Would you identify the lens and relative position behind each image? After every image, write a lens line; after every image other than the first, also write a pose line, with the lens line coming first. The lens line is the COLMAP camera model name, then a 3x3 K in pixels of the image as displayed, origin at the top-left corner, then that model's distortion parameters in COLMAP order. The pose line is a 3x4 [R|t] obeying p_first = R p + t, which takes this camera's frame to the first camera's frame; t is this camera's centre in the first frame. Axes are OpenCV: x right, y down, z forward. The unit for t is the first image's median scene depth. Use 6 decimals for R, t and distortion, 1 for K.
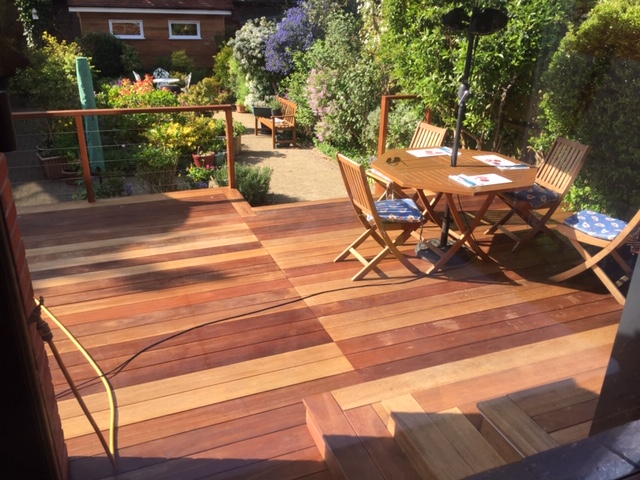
lens RADIAL K [[549.5, 0, 317.2], [0, 549.5, 238.4], [0, 0, 1]] dist [0.072476, -0.085531]
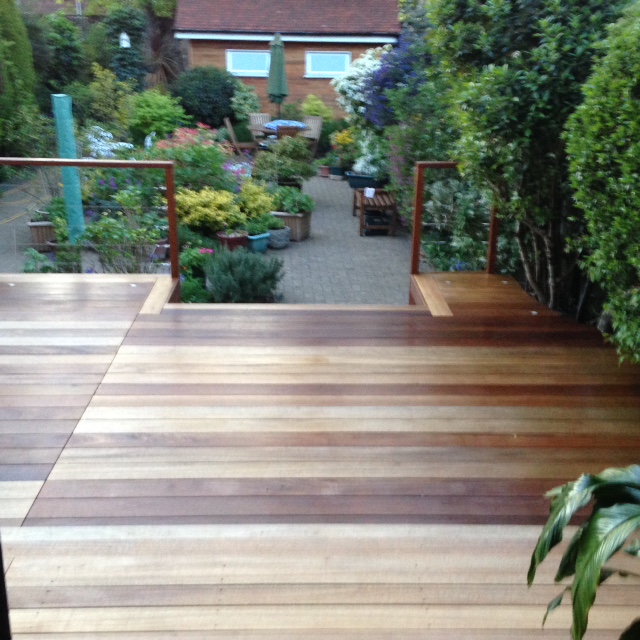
lens RADIAL K [[857.5, 0, 324.3], [0, 857.5, 317.3], [0, 0, 1]] dist [0.146593, 0.000000]
pose [[0.940796, 0.102208, -0.323198, 0.215183], [-0.127019, 0.990286, -0.056573, -0.000962], [0.314276, 0.094276, 0.944639, 0.006905]]
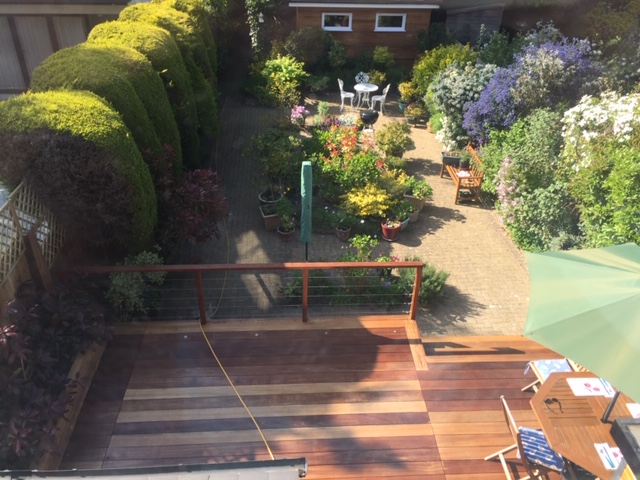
lens RADIAL K [[549.5, 0, 323.6], [0, 549.5, 239.0], [0, 0, 1]] dist [0.072476, -0.085531]
pose [[0.949619, 0.179542, -0.256882, -0.032809], [-0.132103, 0.972578, 0.191416, -0.254153], [0.284205, -0.147837, 0.947297, -0.093317]]
